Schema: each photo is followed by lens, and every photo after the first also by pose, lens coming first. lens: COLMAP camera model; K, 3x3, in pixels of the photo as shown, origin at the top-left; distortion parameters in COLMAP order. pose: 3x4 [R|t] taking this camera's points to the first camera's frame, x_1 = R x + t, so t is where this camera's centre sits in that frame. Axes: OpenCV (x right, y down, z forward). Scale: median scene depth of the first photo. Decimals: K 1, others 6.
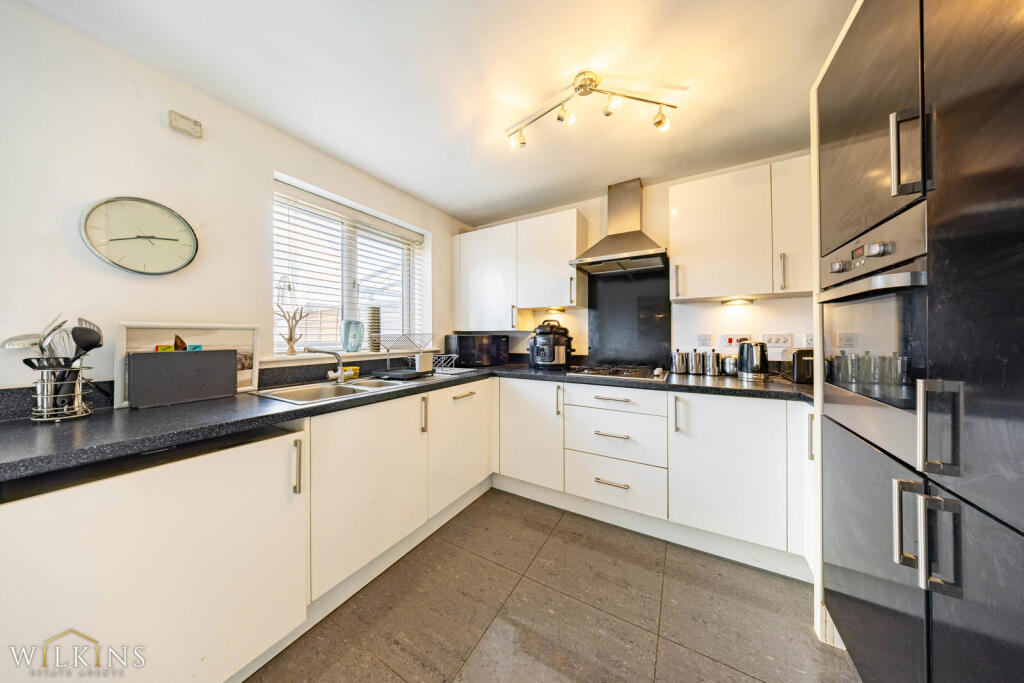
lens RADIAL K [[295.1, 0, 513.0], [0, 295.1, 338.9], [0, 0, 1]] dist [-0.000709, -0.000063]
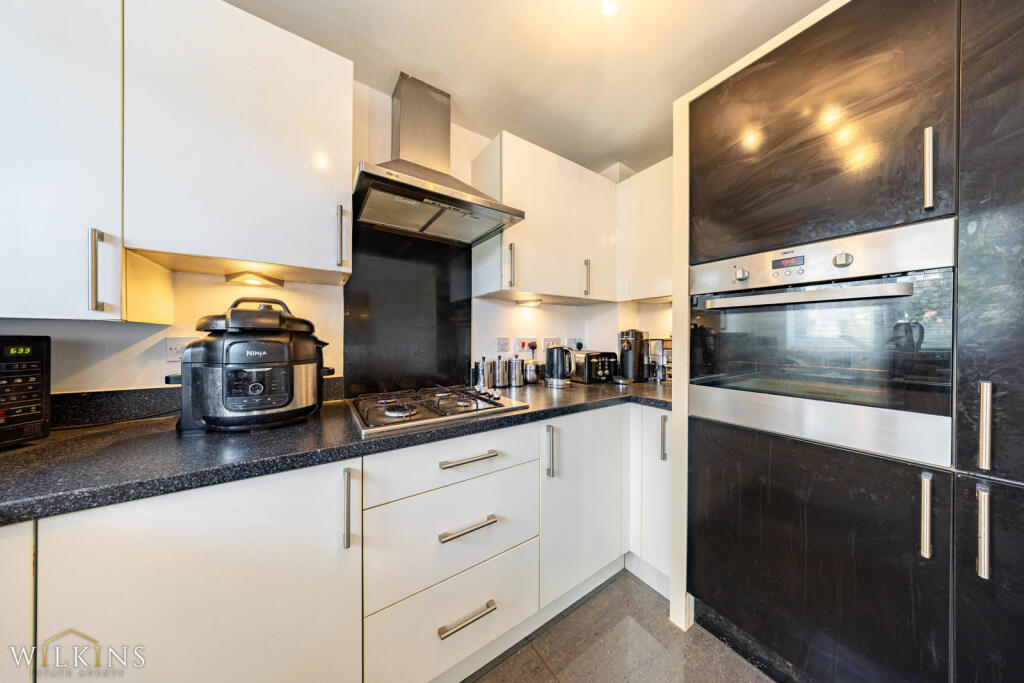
lens RADIAL K [[295.1, 0, 513.0], [0, 295.1, 338.9], [0, 0, 1]] dist [-0.000709, -0.000063]
pose [[0.436294, 0.002462, 0.899801, -0.092639], [0.004059, 0.999981, -0.004704, -0.007895], [-0.899795, 0.005704, 0.436276, 0.599905]]
